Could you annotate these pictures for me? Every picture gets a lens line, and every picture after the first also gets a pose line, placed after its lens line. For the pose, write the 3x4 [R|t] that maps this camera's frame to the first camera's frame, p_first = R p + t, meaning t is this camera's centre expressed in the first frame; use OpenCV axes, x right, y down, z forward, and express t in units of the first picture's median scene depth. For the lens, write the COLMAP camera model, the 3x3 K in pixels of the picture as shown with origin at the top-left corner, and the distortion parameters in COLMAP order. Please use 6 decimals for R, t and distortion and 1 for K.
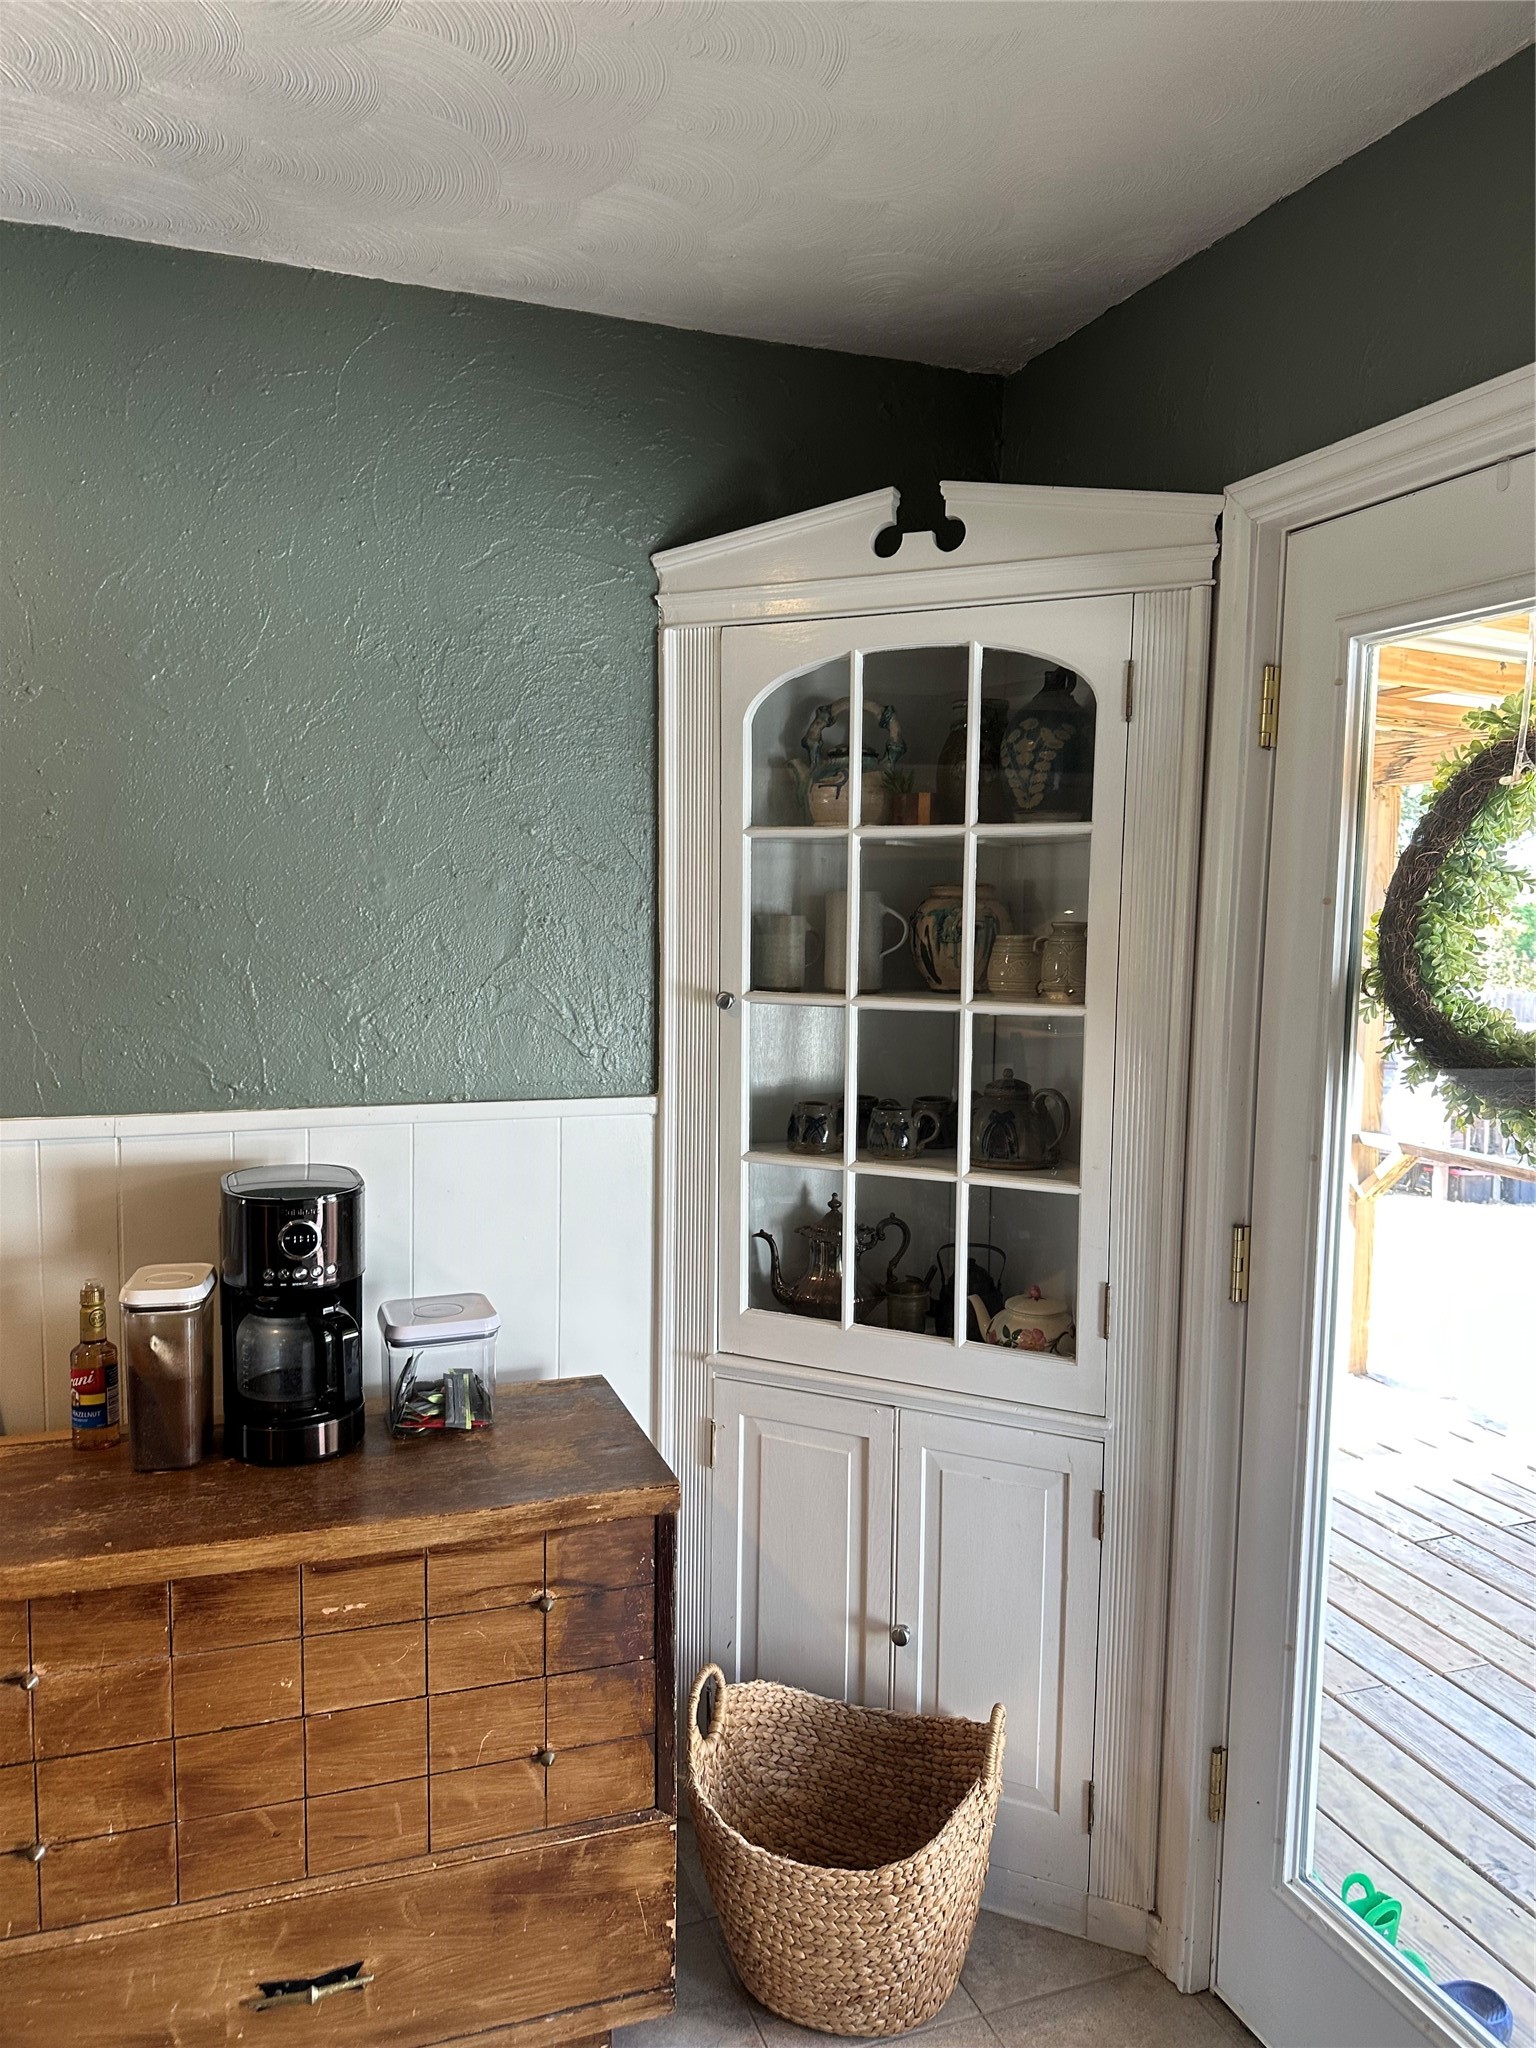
lens RADIAL K [[1451.8, 0, 772.5], [0, 1451.8, 1037.7], [0, 0, 1]] dist [0.104204, -0.003082]
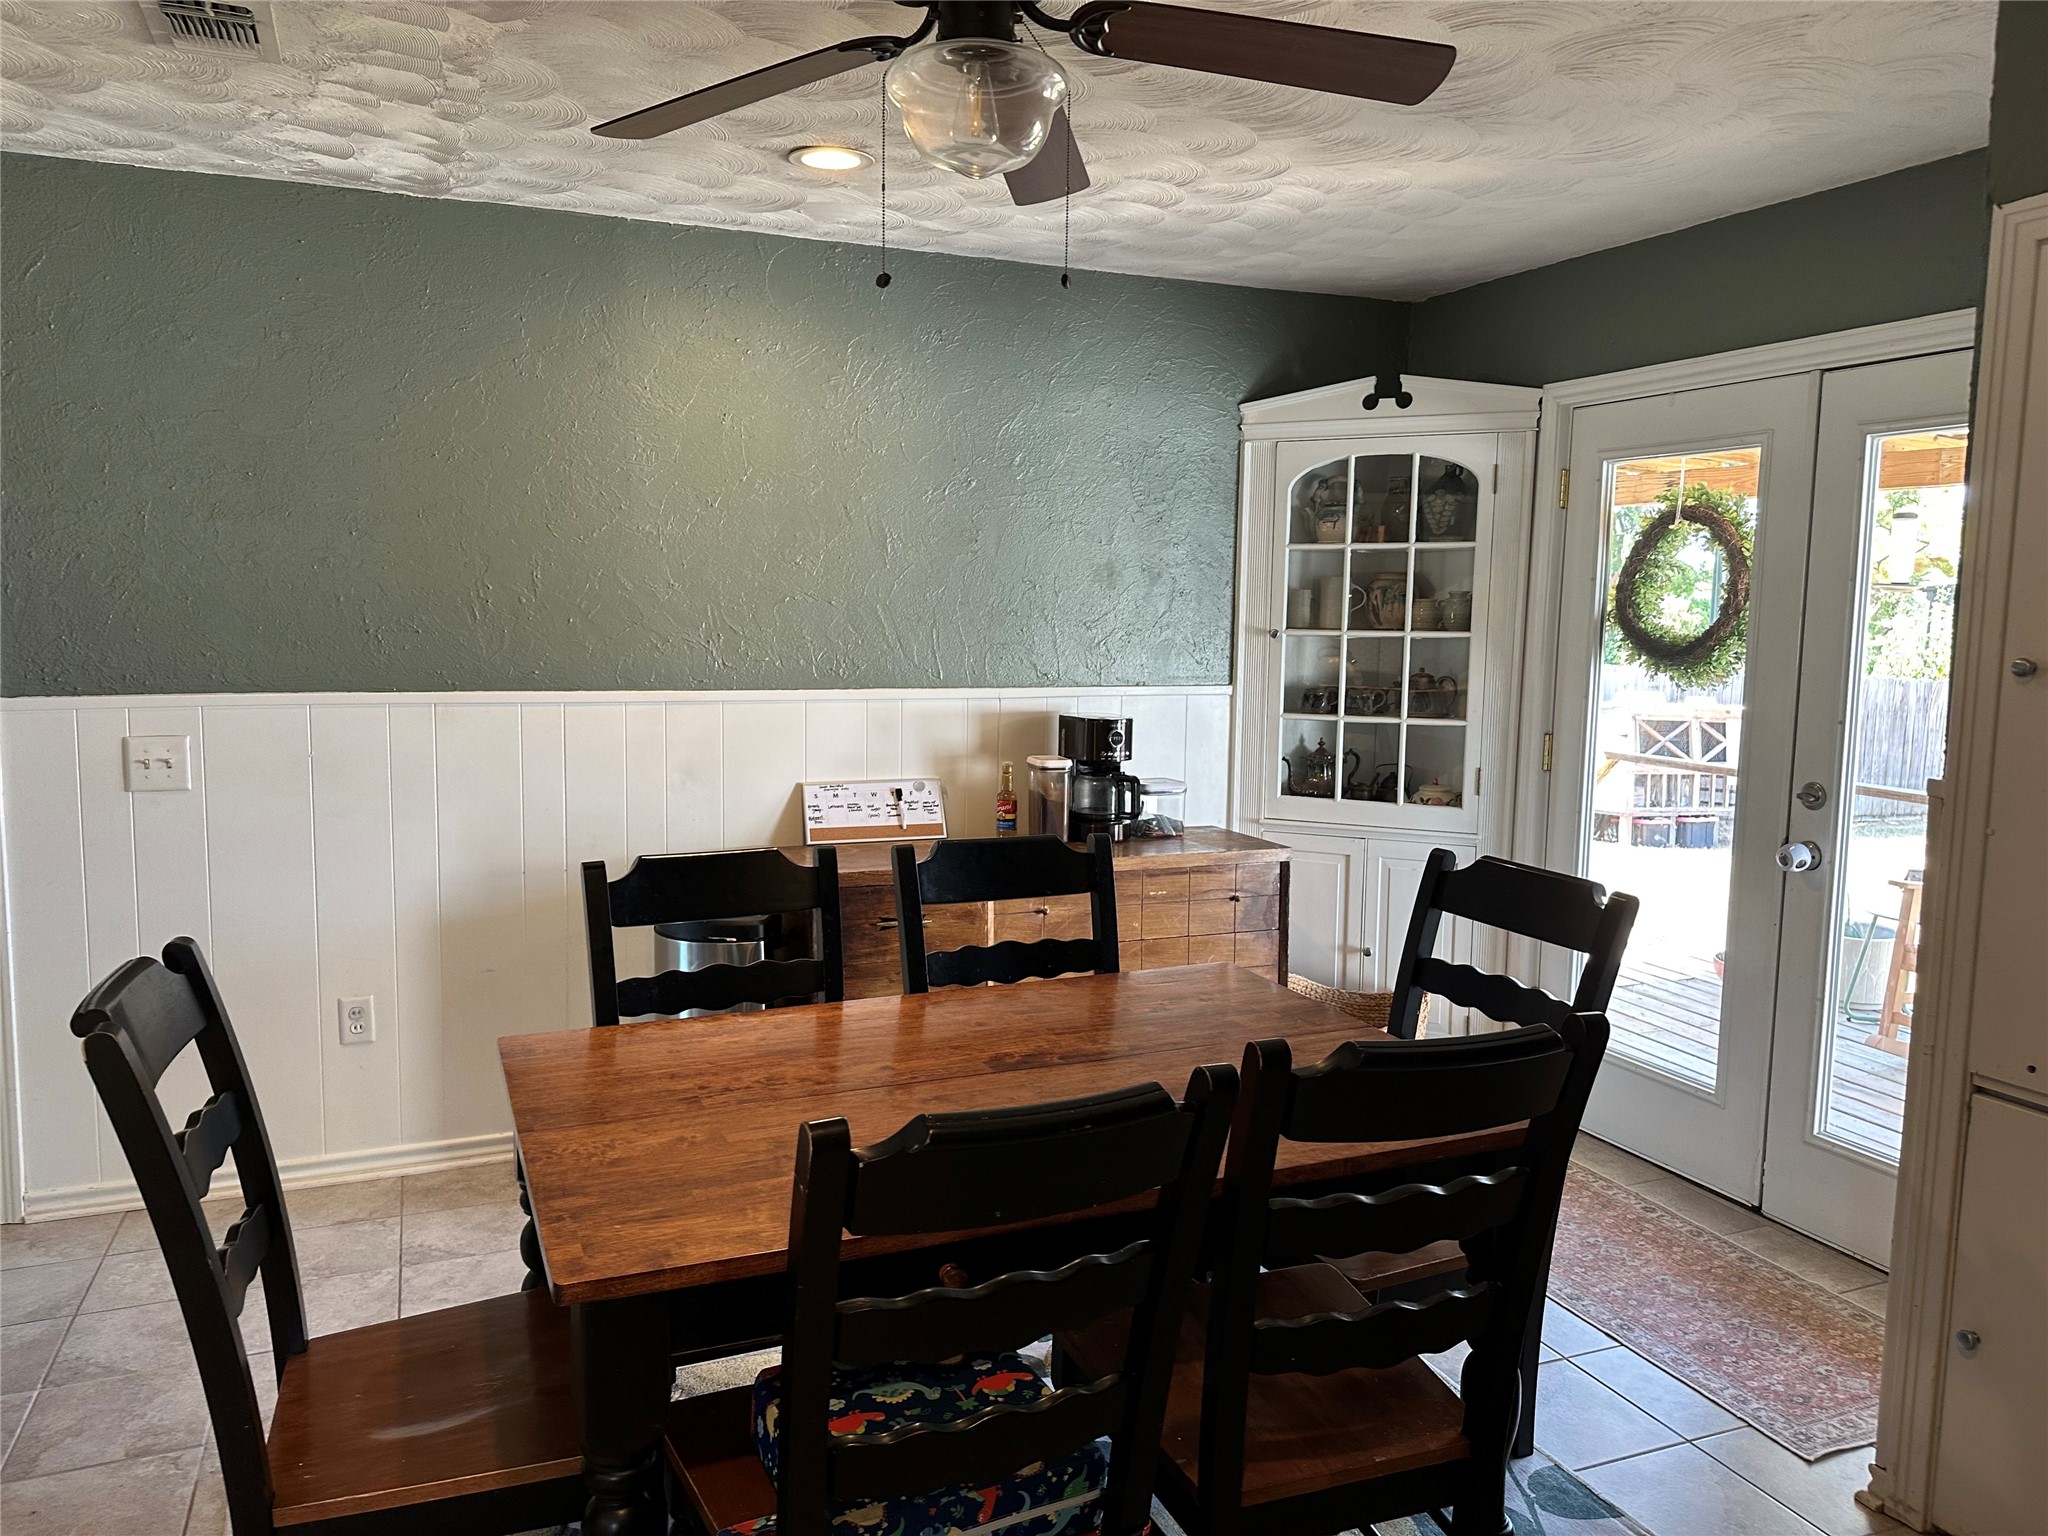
lens RADIAL K [[1451.8, 0, 1016.2], [0, 1451.8, 761.3], [0, 0, 1]] dist [0.104204, -0.003082]
pose [[0.999385, -0.005578, 0.034620, -0.479165], [0.004867, 0.999776, 0.020602, 0.110443], [-0.034727, -0.020421, 0.999188, -1.004478]]
